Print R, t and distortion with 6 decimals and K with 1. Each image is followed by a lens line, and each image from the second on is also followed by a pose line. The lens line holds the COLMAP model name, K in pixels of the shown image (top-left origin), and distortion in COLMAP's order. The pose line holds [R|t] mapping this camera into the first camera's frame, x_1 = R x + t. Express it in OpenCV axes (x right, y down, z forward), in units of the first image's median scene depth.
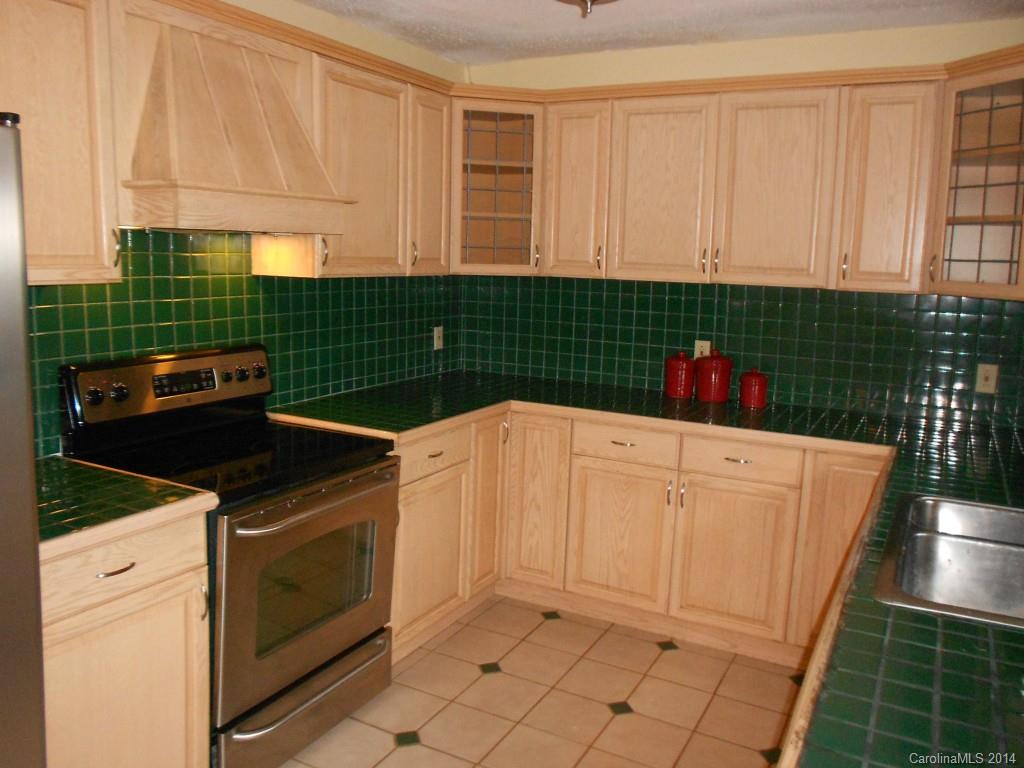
lens RADIAL K [[824.5, 0, 497.1], [0, 824.5, 367.9], [0, 0, 1]] dist [-0.041844, -0.003616]
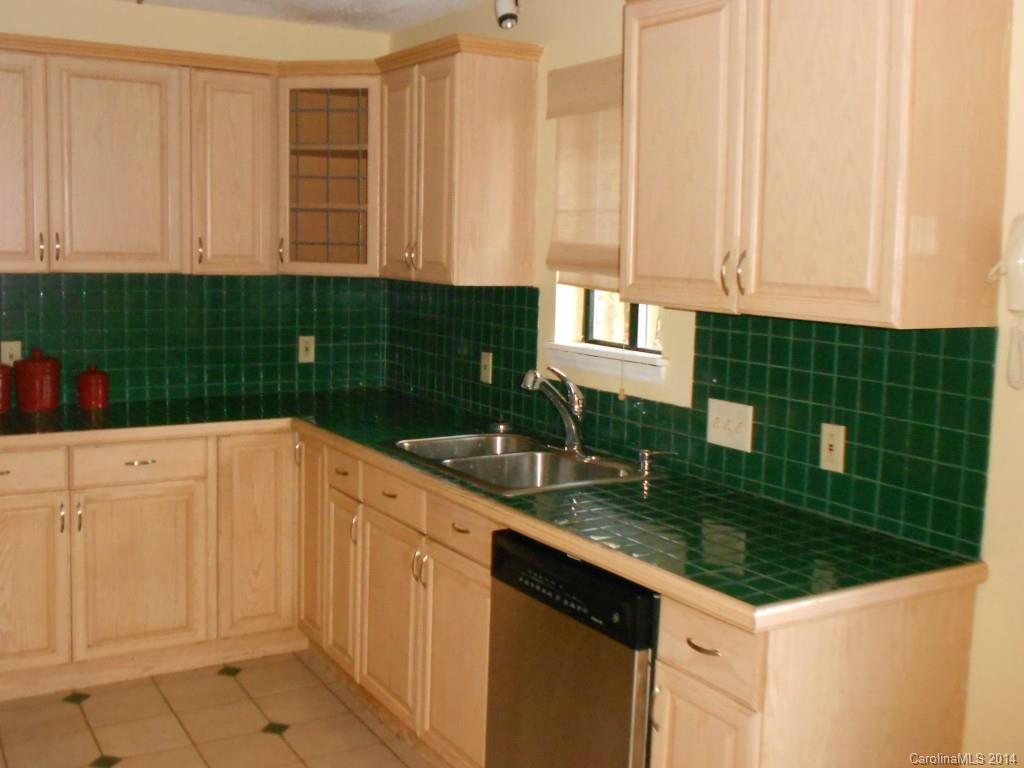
lens RADIAL K [[1127.7, 0, 538.9], [0, 1127.7, 350.7], [0, 0, 1]] dist [0.017082, -0.033324]
pose [[0.509651, -0.095287, 0.855089, -0.500929], [0.111109, 0.992815, 0.044412, -0.017229], [-0.853177, 0.072373, 0.516576, -0.041941]]
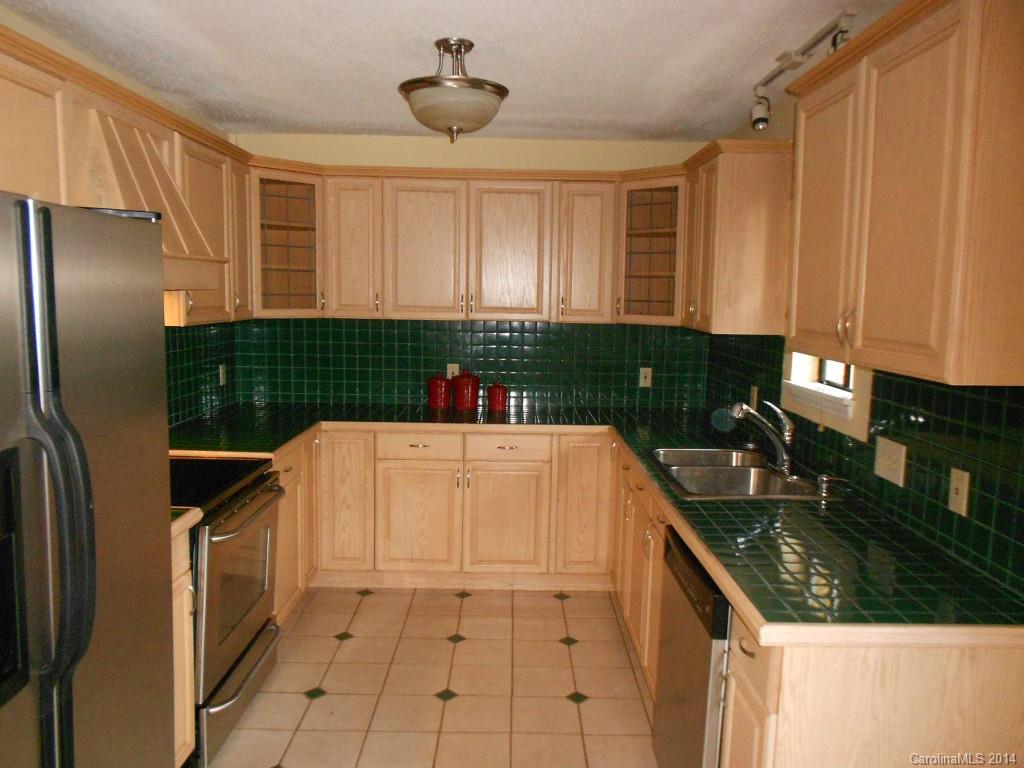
lens RADIAL K [[791.7, 0, 512.0], [0, 791.7, 384.0], [0, 0, 1]] dist [-0.008738, 0.009051]
pose [[0.875195, -0.066020, 0.479244, -0.302335], [0.073030, 0.997322, 0.004022, 0.000698], [-0.478226, 0.031479, 0.877673, -0.162611]]
